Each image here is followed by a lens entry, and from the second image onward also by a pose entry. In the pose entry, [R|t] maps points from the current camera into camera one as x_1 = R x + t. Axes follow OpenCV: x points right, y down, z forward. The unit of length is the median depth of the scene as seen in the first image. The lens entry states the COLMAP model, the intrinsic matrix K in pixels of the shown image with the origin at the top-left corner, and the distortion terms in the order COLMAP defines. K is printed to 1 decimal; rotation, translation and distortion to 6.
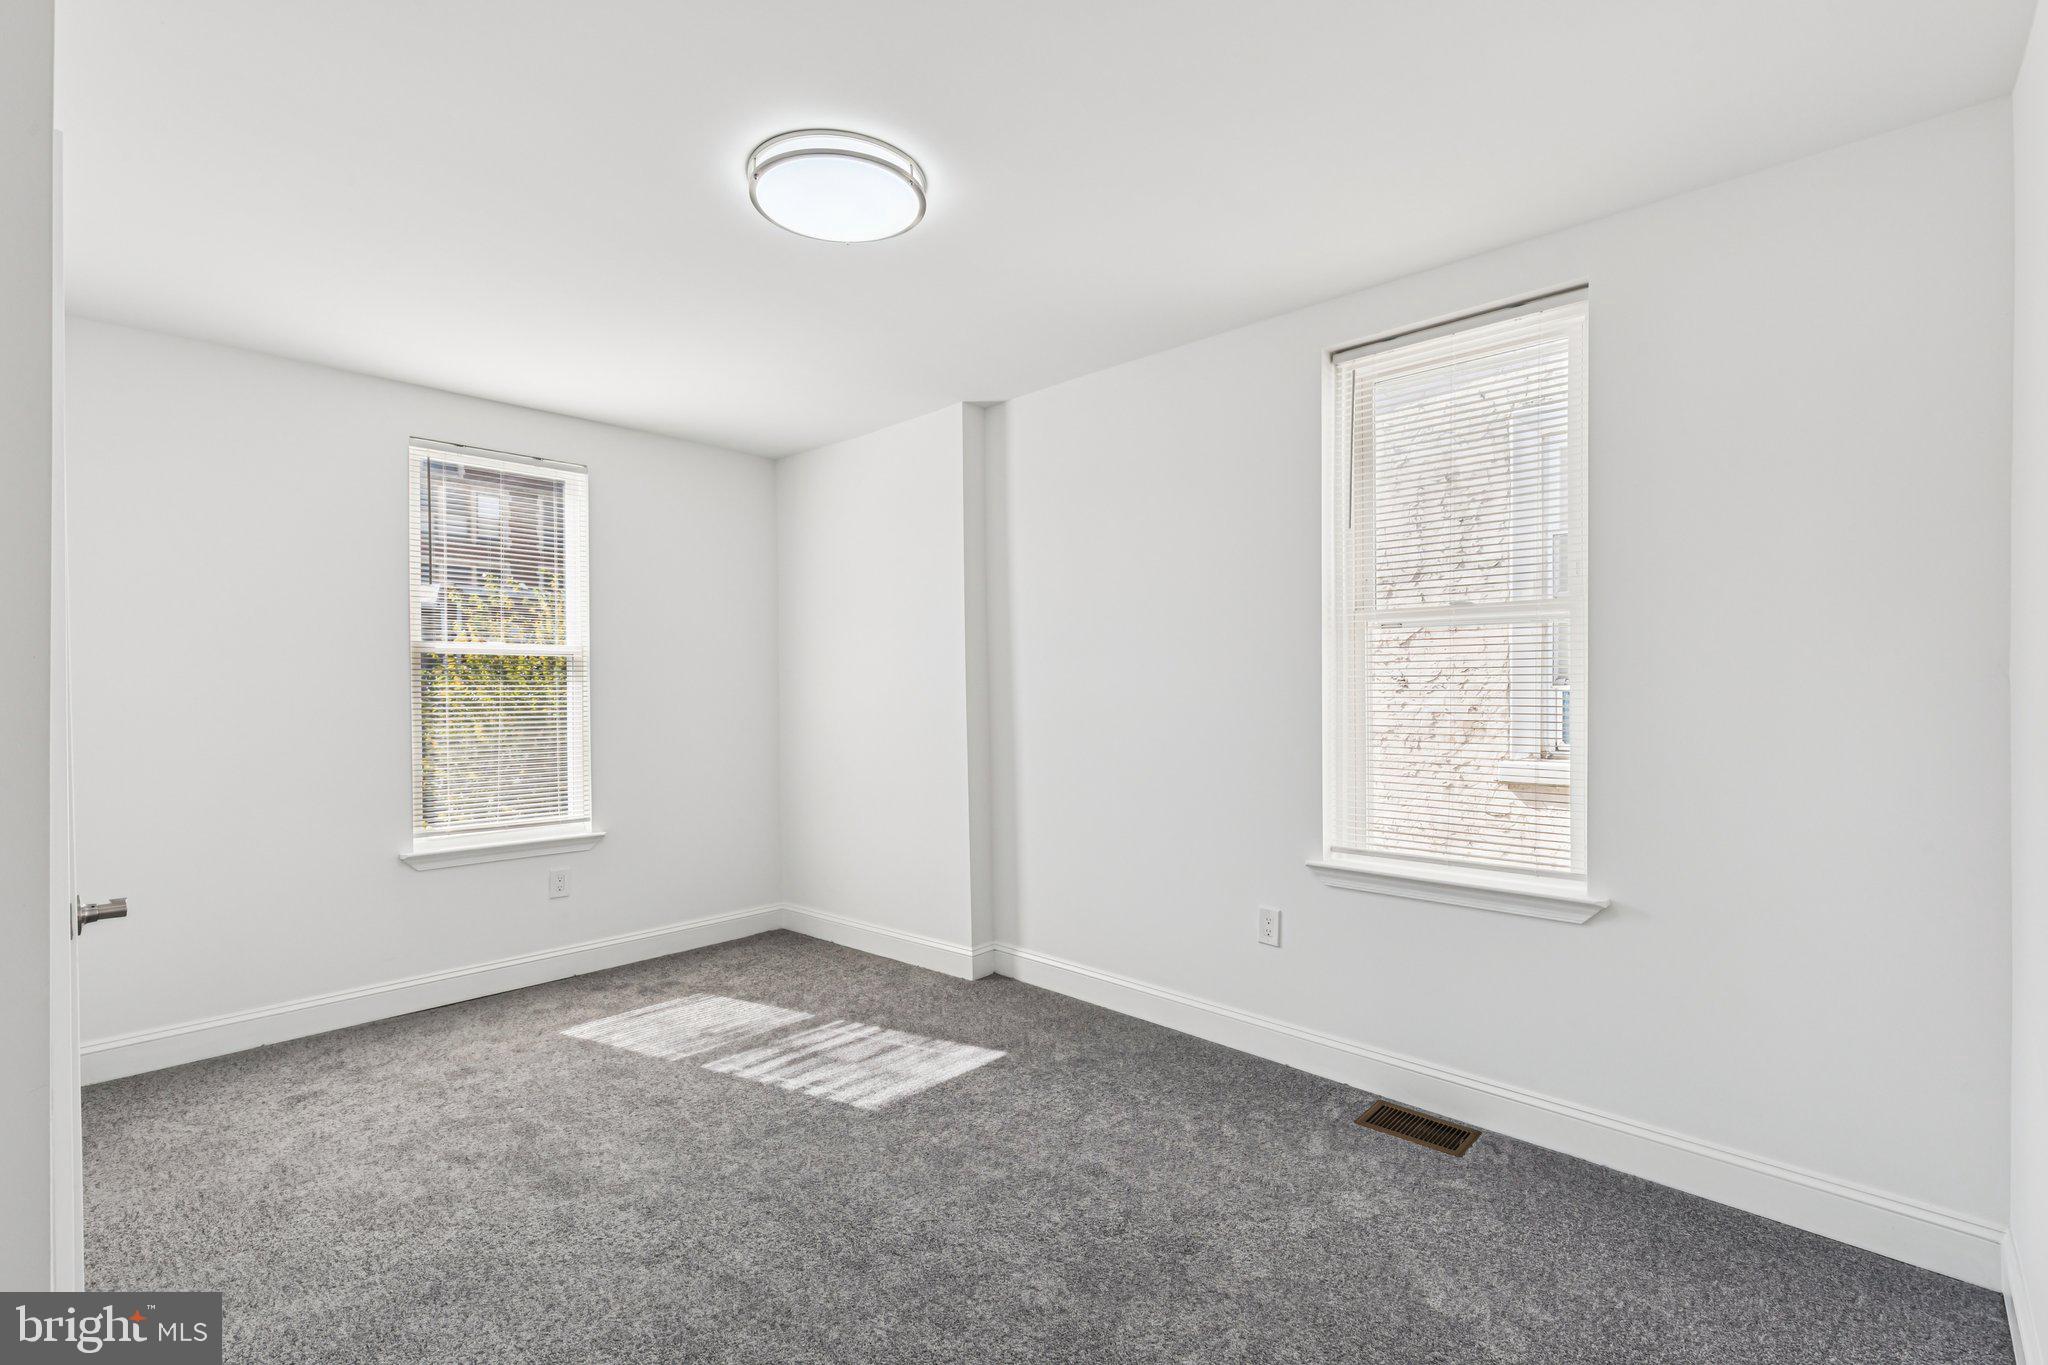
lens RADIAL K [[932.6, 0, 1027.4], [0, 932.6, 687.4], [0, 0, 1]] dist [0.008163, -0.002102]
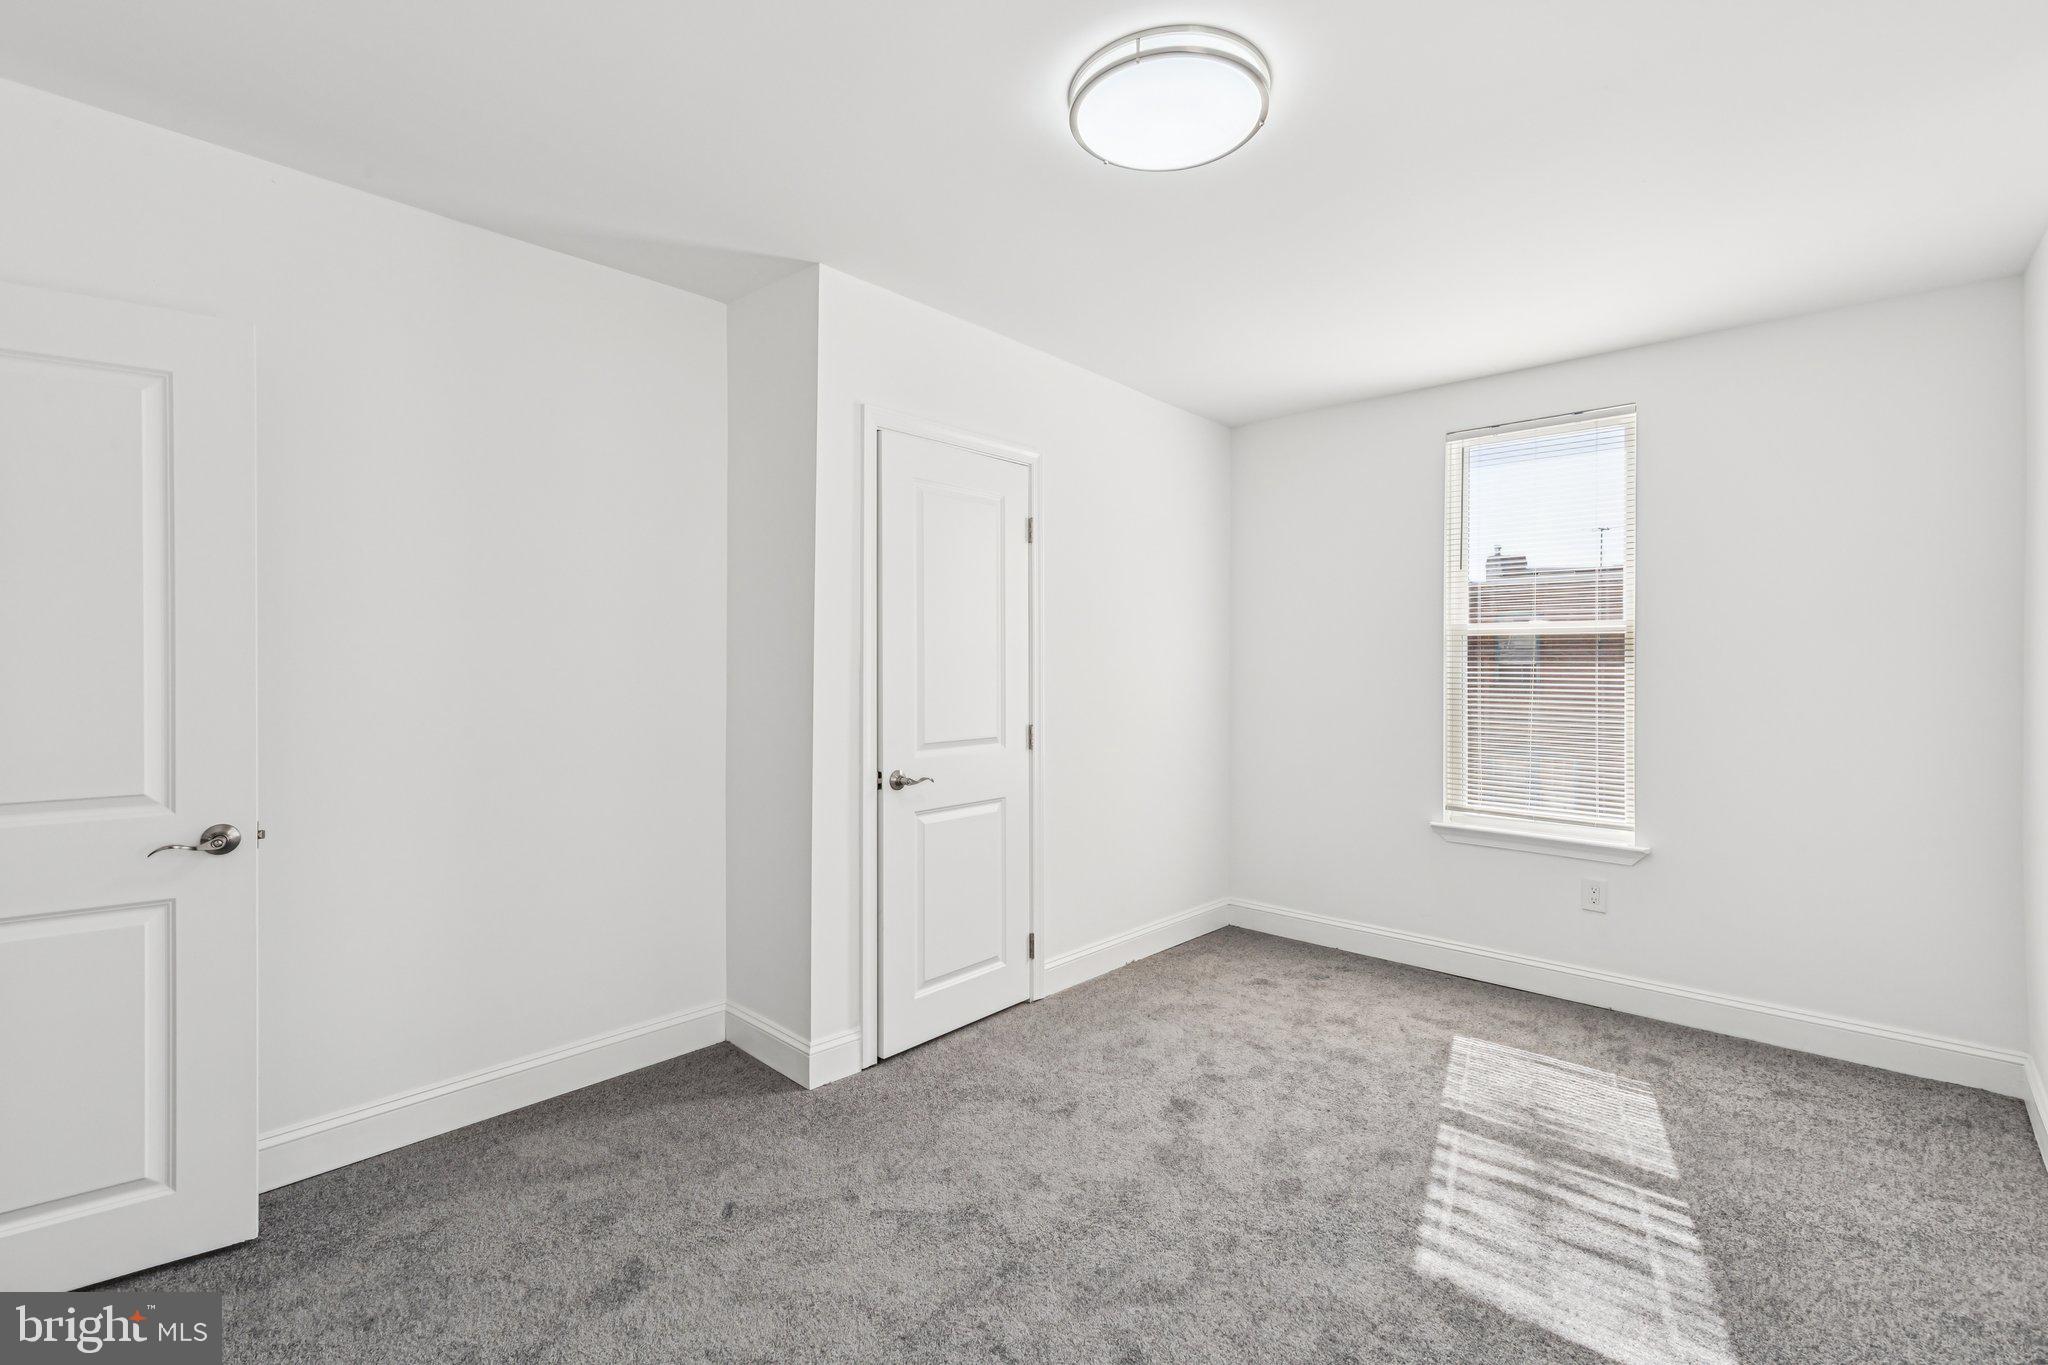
lens RADIAL K [[932.6, 0, 1031.0], [0, 932.6, 669.0], [0, 0, 1]] dist [0.008163, -0.002102]
pose [[-0.018048, 0.007133, -0.999812, 0.454897], [0.001195, 0.999974, 0.007113, -0.009262], [0.999836, -0.001067, -0.018056, 0.593389]]
